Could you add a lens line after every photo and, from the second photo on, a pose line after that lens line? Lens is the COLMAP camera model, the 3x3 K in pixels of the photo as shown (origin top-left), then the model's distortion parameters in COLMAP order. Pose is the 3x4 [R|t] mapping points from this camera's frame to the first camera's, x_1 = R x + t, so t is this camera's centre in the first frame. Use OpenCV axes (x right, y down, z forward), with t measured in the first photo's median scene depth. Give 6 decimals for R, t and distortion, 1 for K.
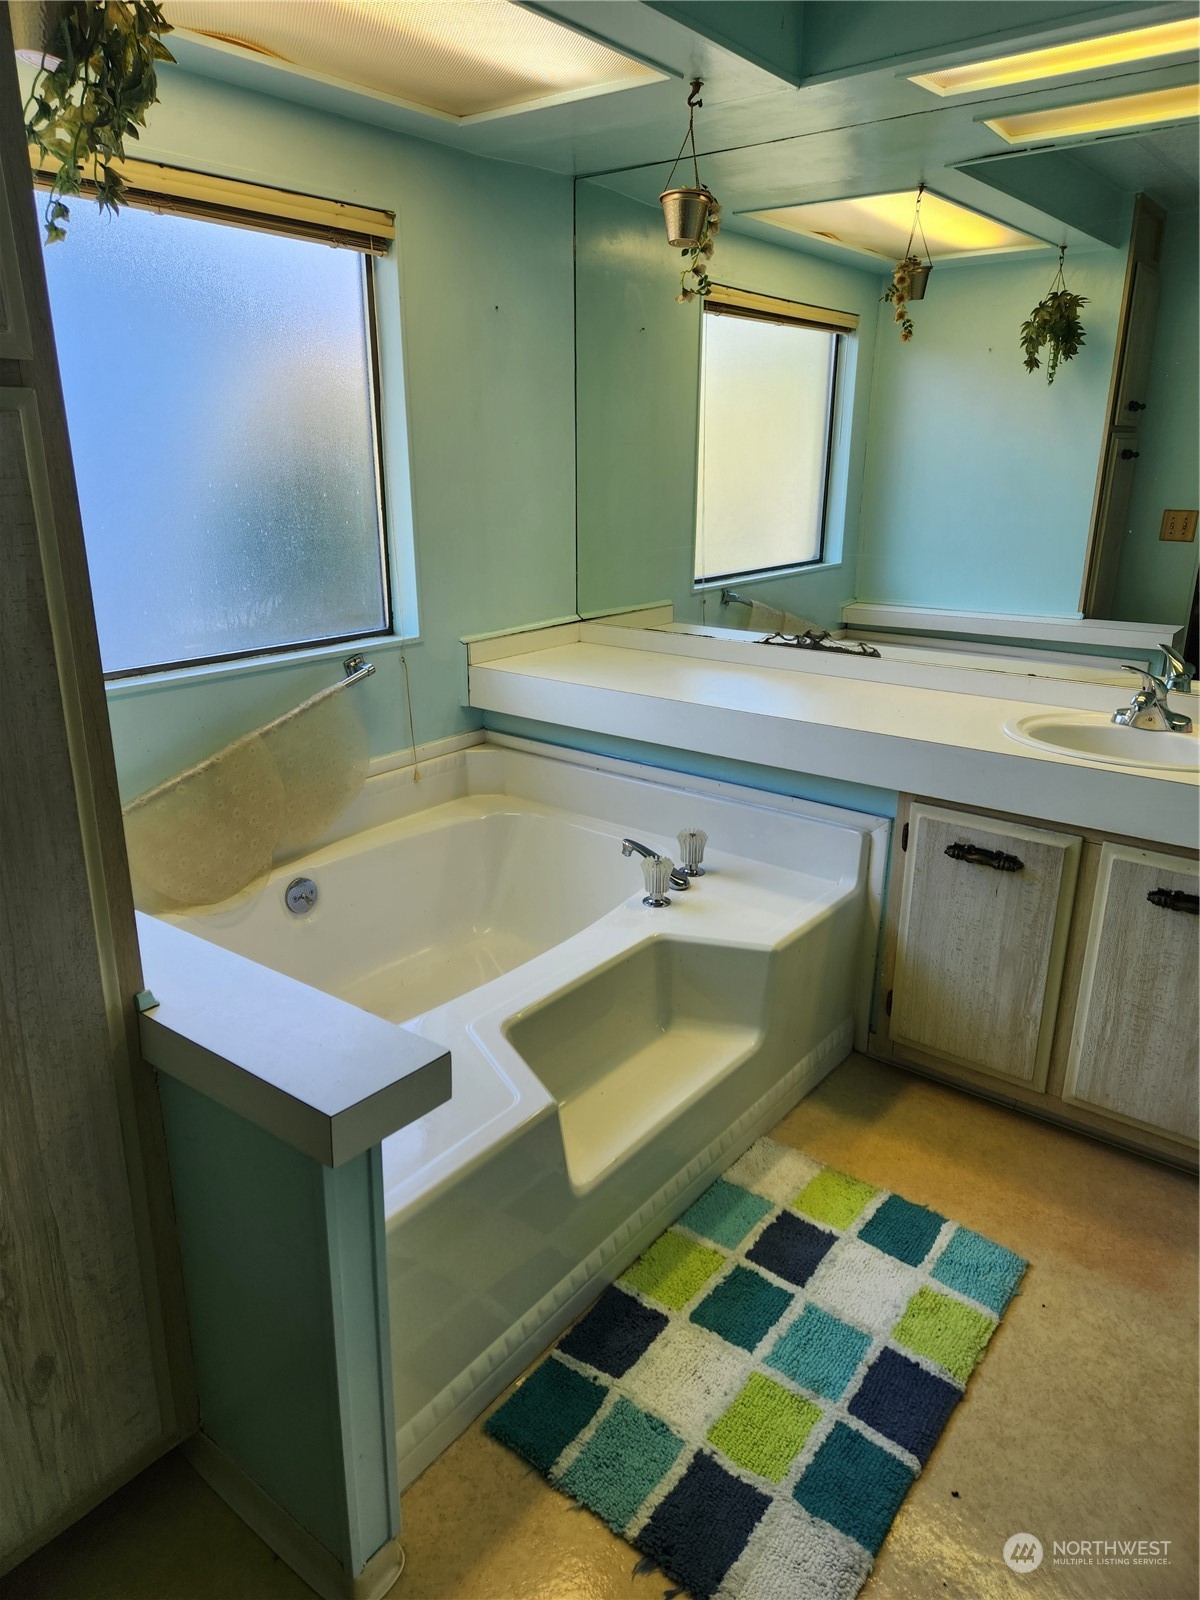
lens RADIAL K [[1078.8, 0, 588.0], [0, 1078.8, 794.9], [0, 0, 1]] dist [0.042053, -0.041794]
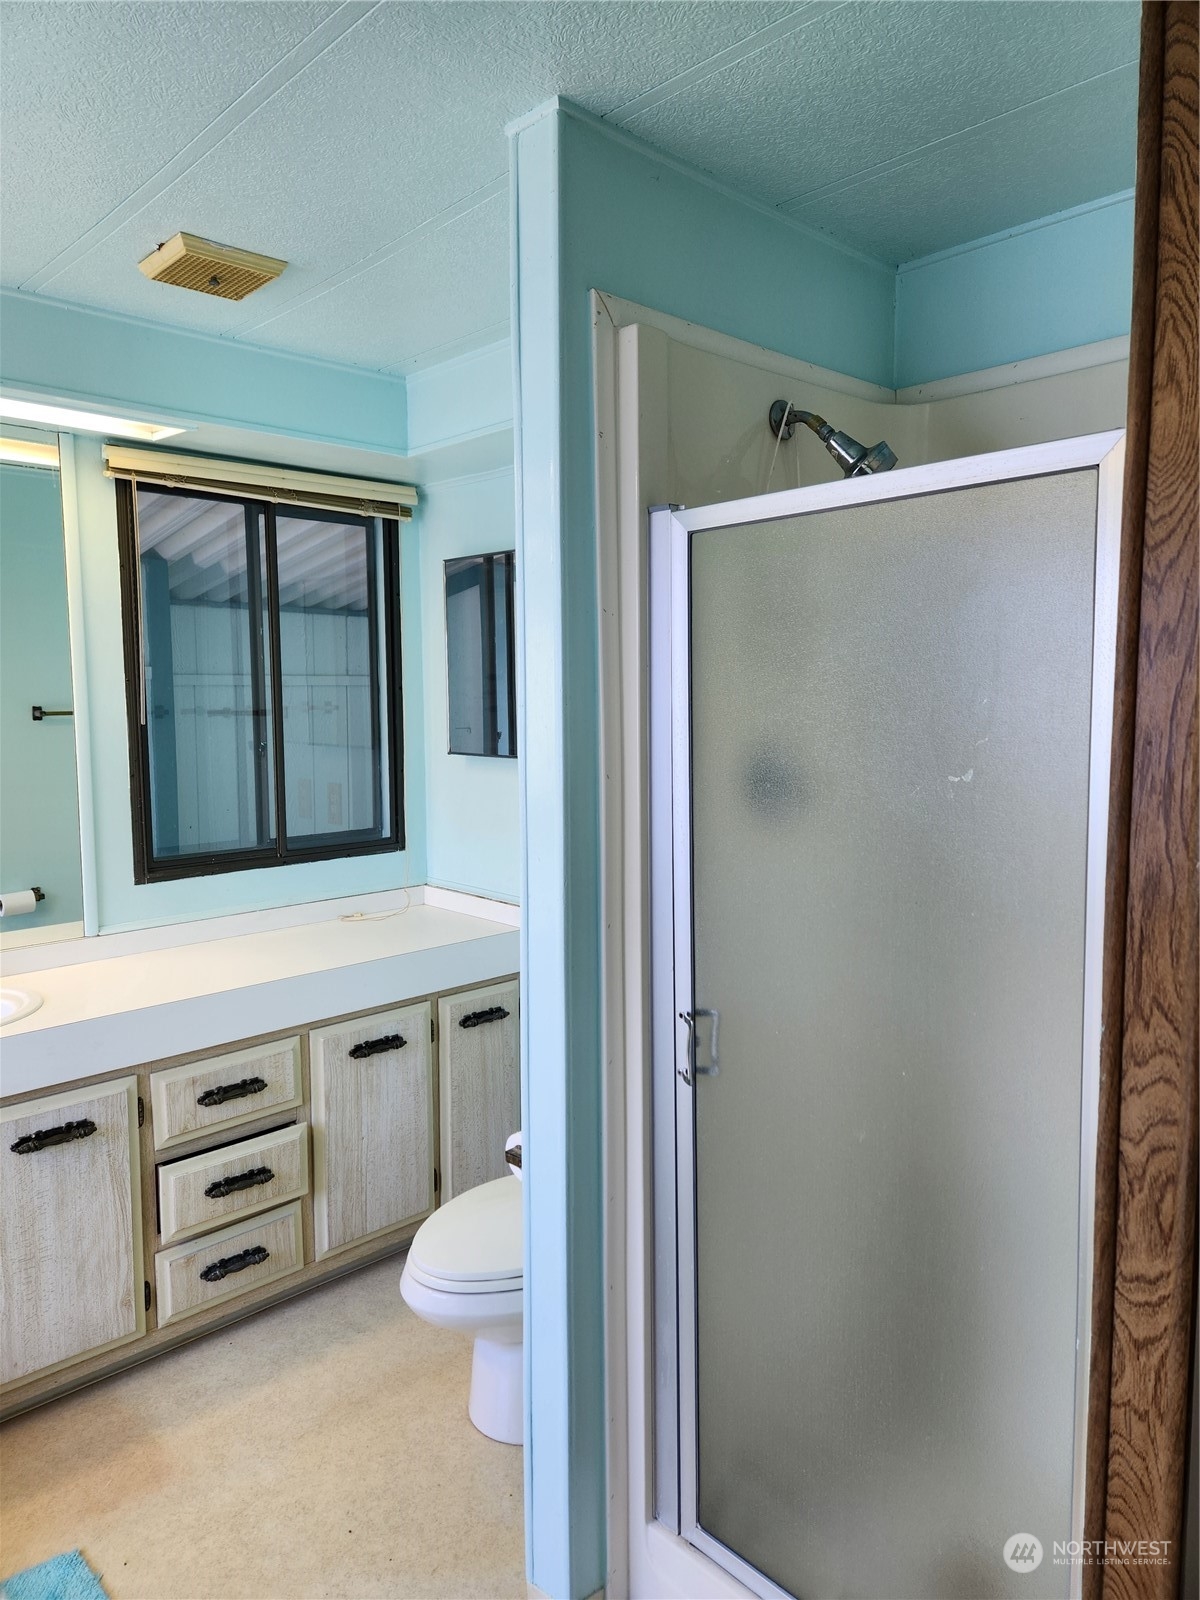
lens RADIAL K [[1078.8, 0, 590.6], [0, 1078.8, 804.3], [0, 0, 1]] dist [0.042053, -0.041794]
pose [[0.123776, -0.096203, 0.987636, -0.486085], [0.318376, 0.946521, 0.052297, -0.115113], [-0.939849, 0.307966, 0.147786, 0.258393]]
